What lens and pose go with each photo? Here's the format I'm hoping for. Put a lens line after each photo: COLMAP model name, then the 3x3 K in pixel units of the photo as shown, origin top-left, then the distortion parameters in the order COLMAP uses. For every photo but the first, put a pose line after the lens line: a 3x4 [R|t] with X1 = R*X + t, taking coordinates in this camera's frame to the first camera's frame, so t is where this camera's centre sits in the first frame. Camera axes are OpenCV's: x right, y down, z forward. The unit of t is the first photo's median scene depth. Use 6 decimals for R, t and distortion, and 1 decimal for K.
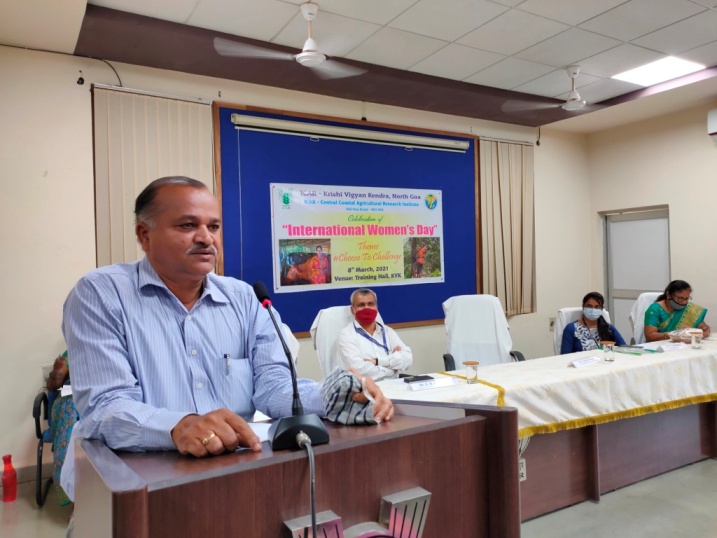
lens RADIAL K [[535.0, 0, 358.0], [0, 535.0, 265.9], [0, 0, 1]] dist [0.089477, -0.099122]
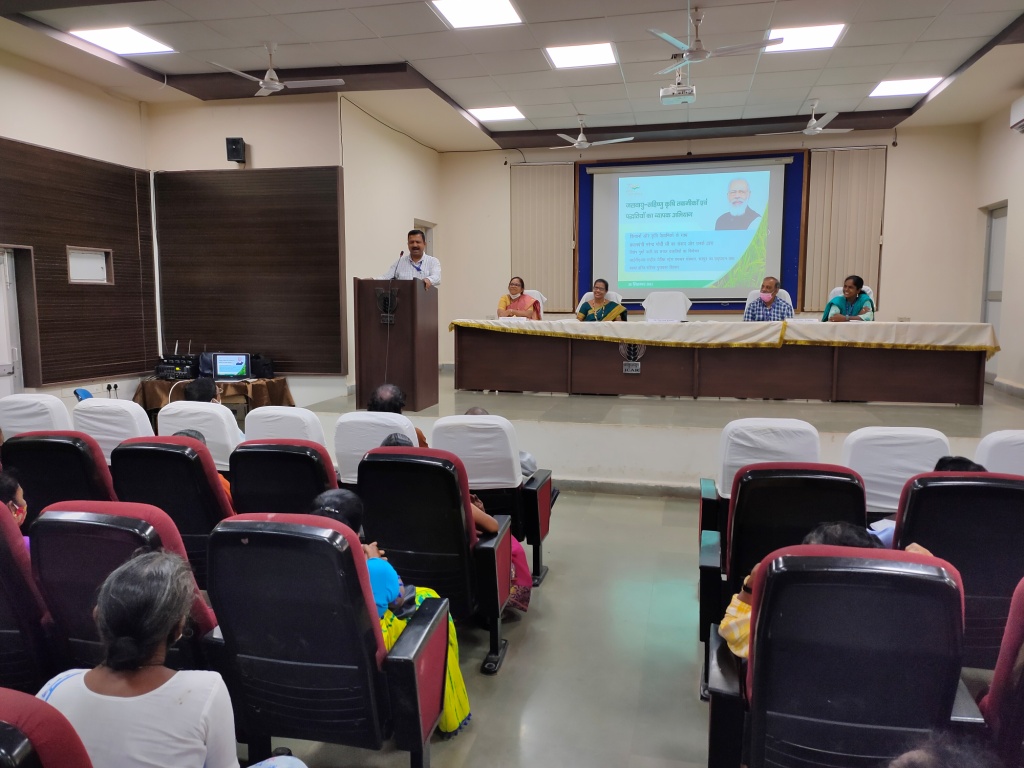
lens RADIAL K [[764.1, 0, 511.3], [0, 764.1, 379.5], [0, 0, 1]] dist [0.089477, -0.099122]
pose [[0.726686, 0.092533, -0.680710, 1.081070], [-0.015937, 0.992891, 0.117956, 0.065177], [0.686785, -0.074868, 0.722994, -0.744505]]
